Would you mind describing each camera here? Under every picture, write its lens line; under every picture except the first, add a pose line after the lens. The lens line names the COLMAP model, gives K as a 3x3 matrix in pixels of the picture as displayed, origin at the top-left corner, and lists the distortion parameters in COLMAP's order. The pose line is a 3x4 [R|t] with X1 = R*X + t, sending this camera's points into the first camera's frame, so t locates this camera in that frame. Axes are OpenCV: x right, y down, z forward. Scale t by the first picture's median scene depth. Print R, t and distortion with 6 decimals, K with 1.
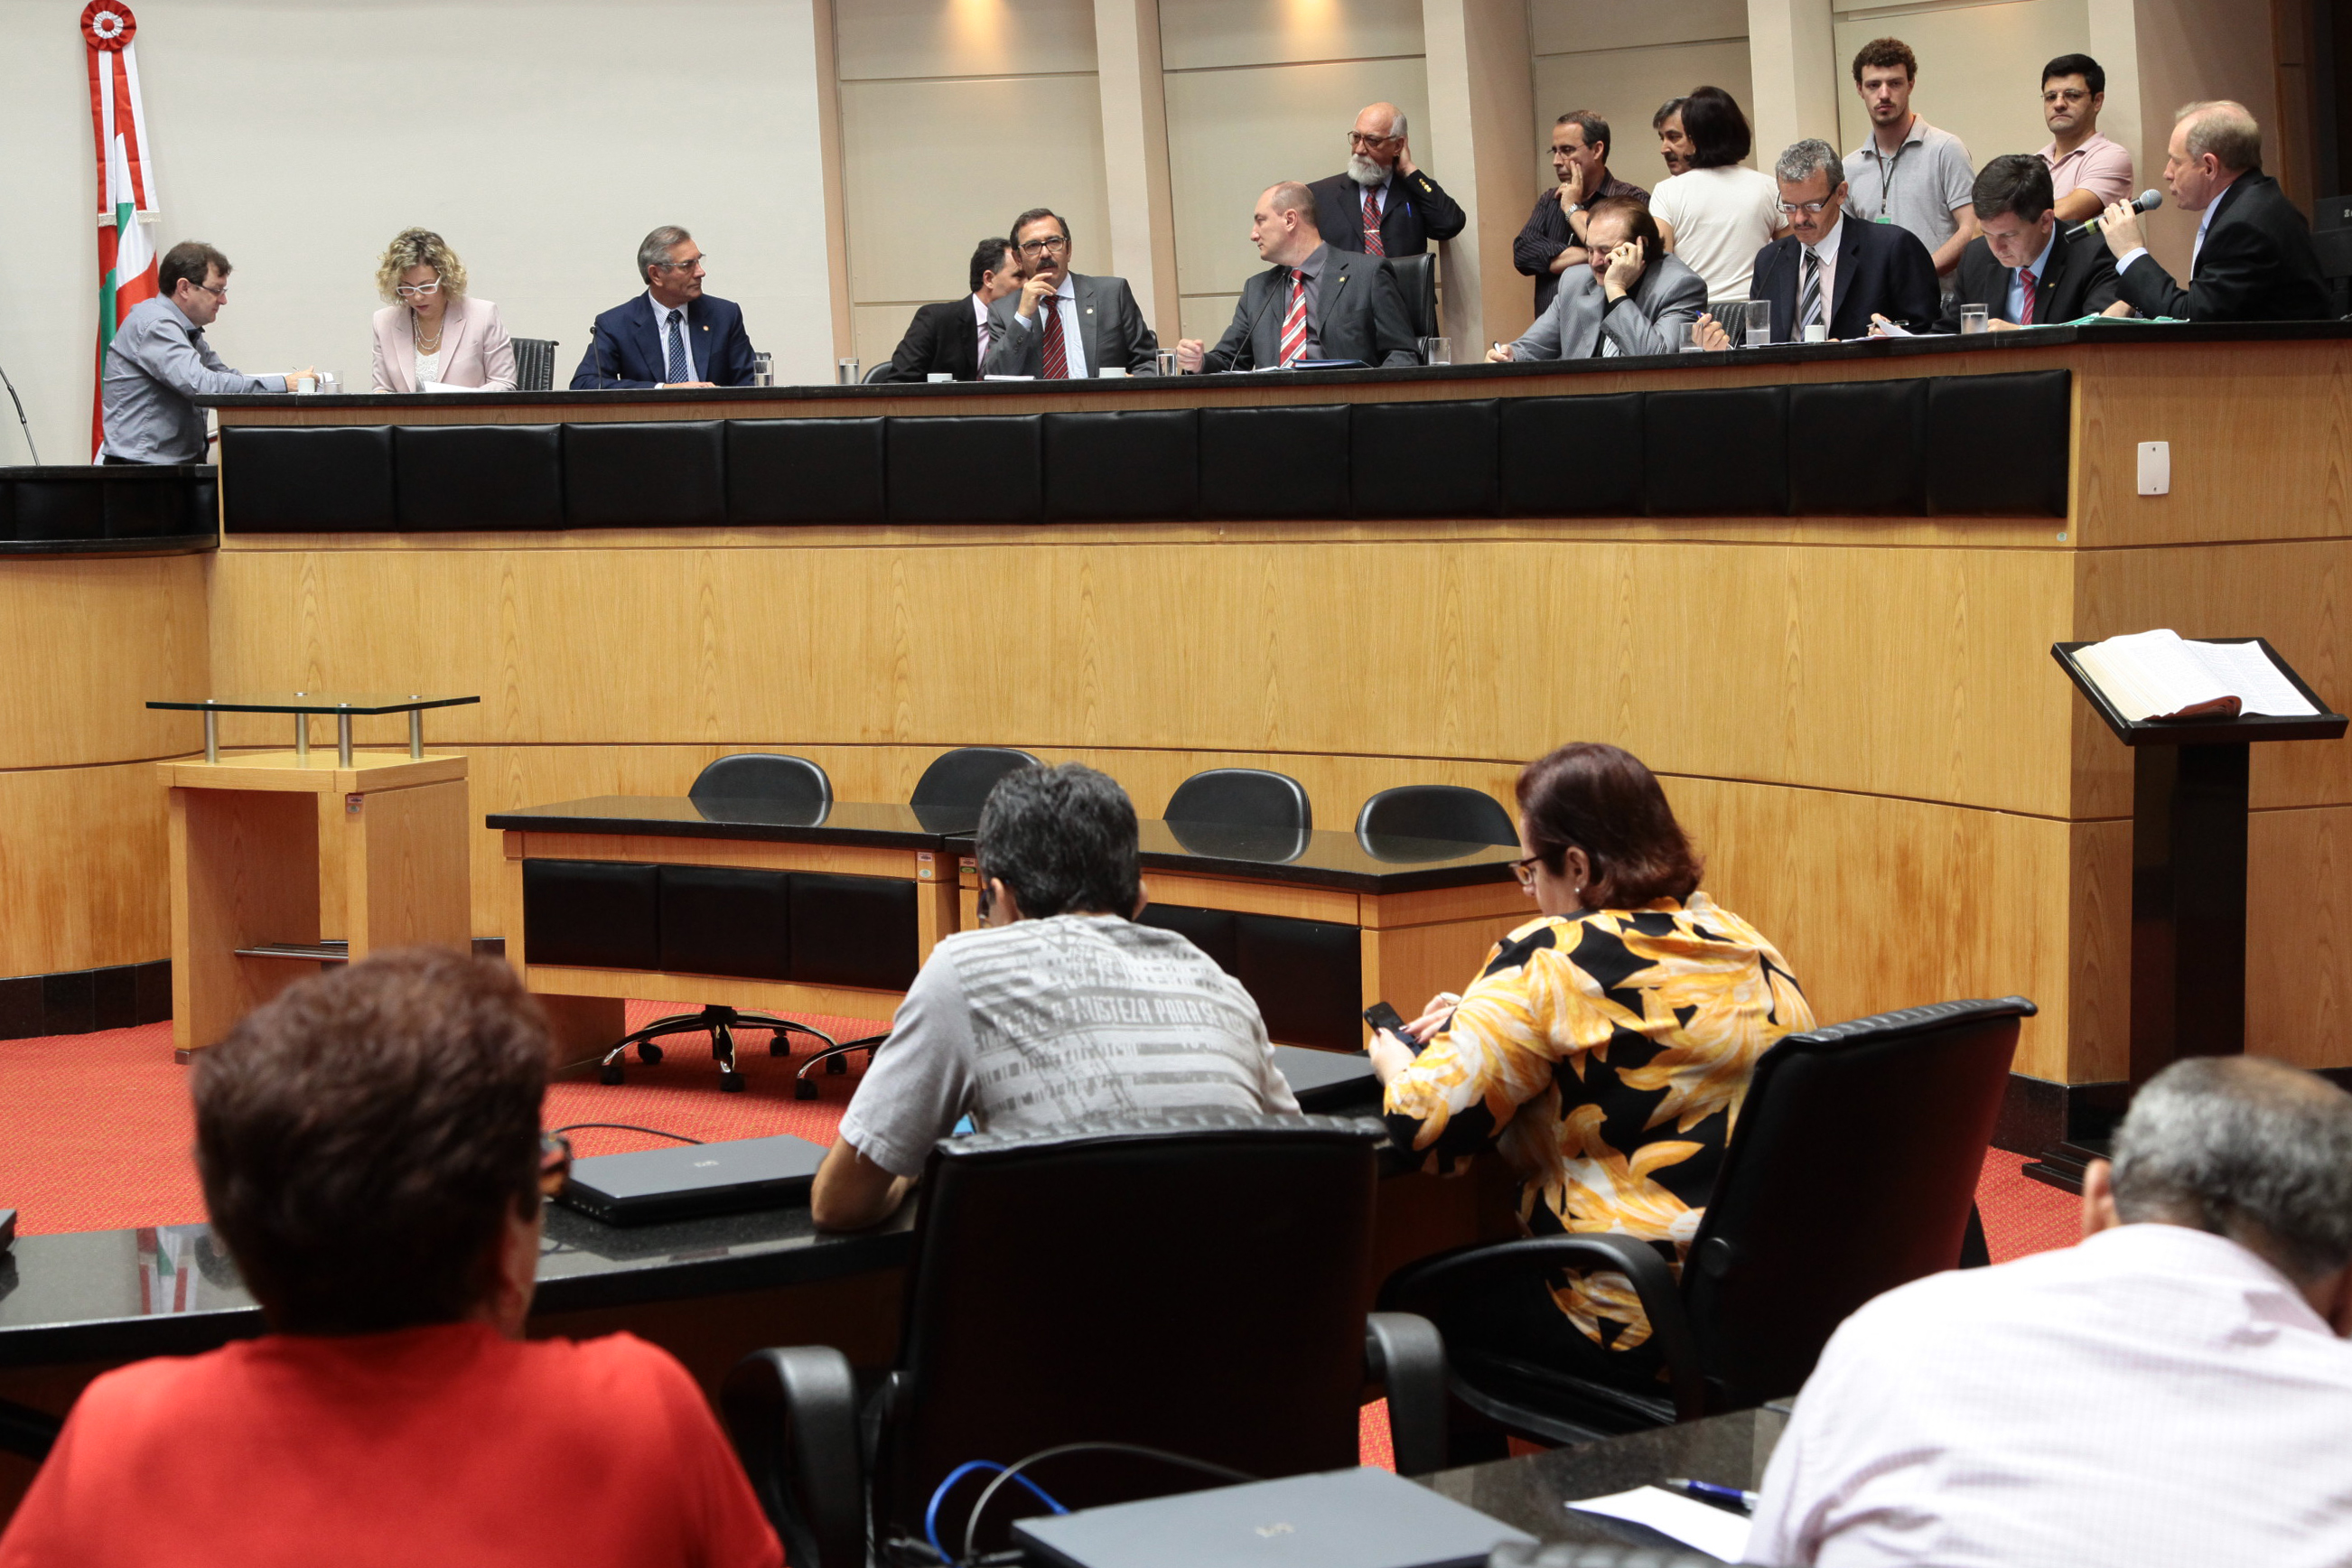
lens RADIAL K [[3629.4, 0, 1176.0], [0, 3629.4, 784.0], [0, 0, 1]] dist [0.111524, 0.533425]
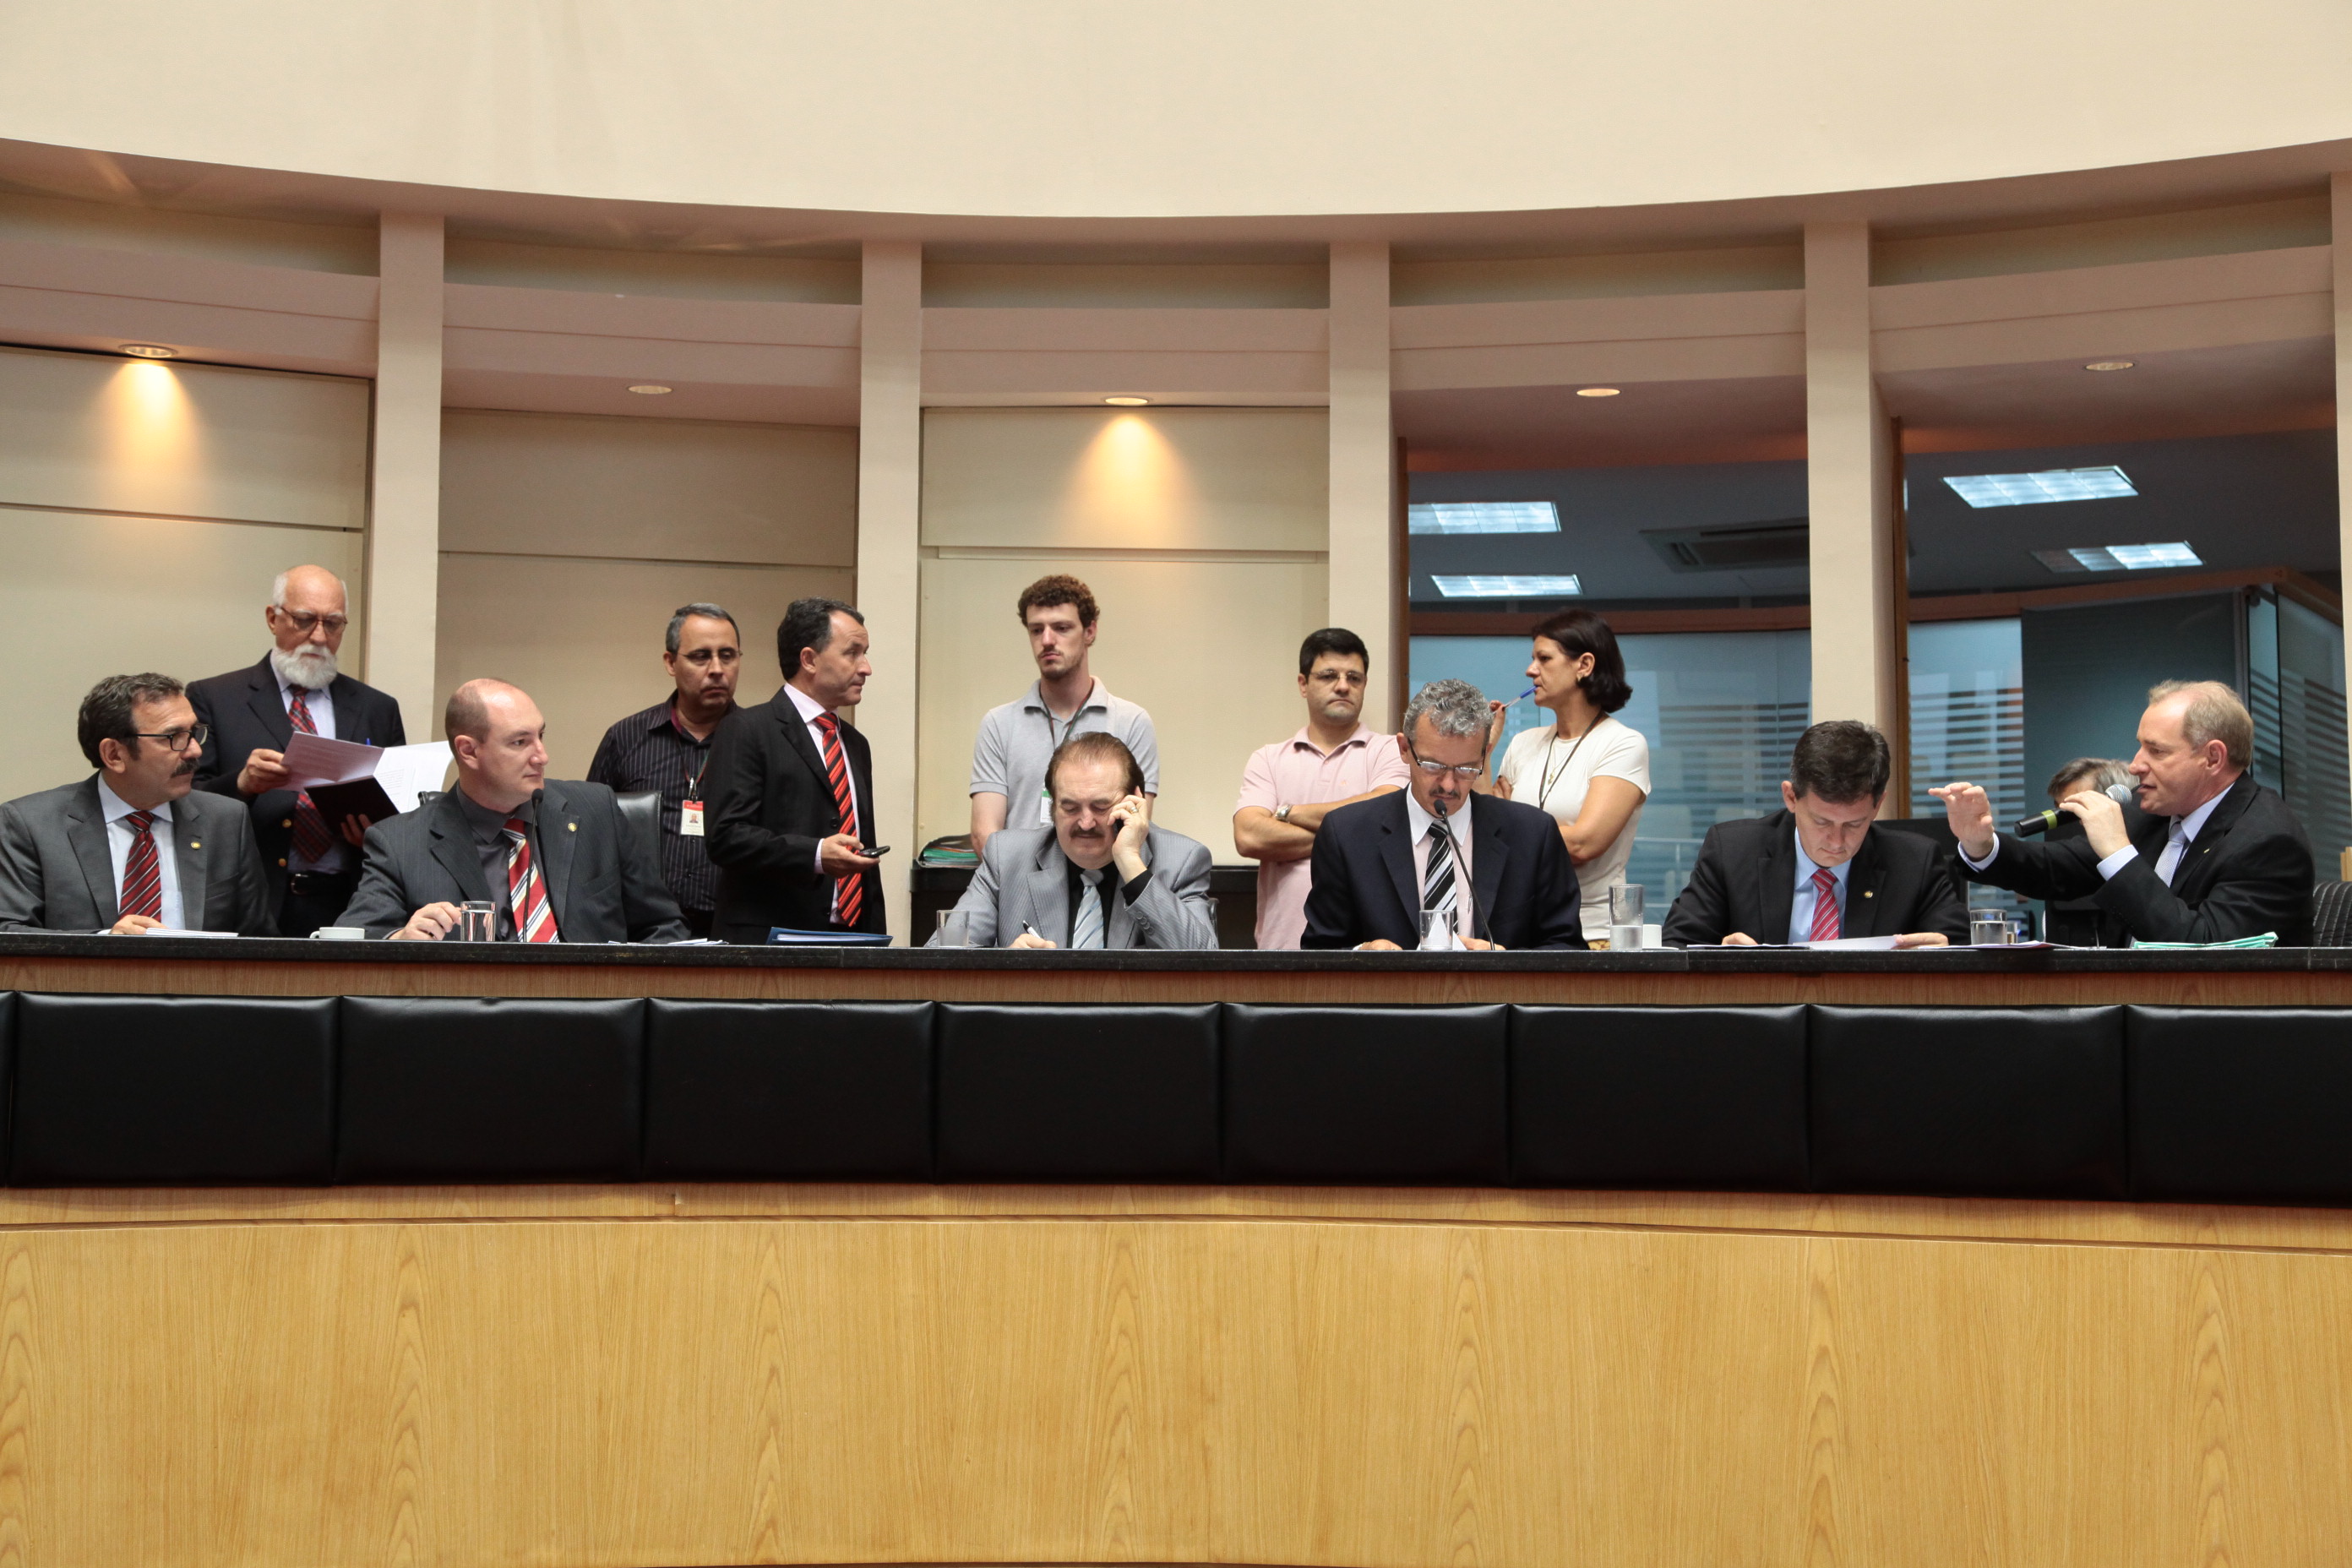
lens RADIAL K [[3664.6, 0, 1176.0], [0, 3664.6, 784.0], [0, 0, 1]] dist [0.215751, 0.043337]
pose [[0.748247, 0.083322, 0.658167, -0.343857], [0.035042, 0.985733, -0.164629, -0.033535], [-0.662494, 0.146247, 0.734652, 0.480821]]
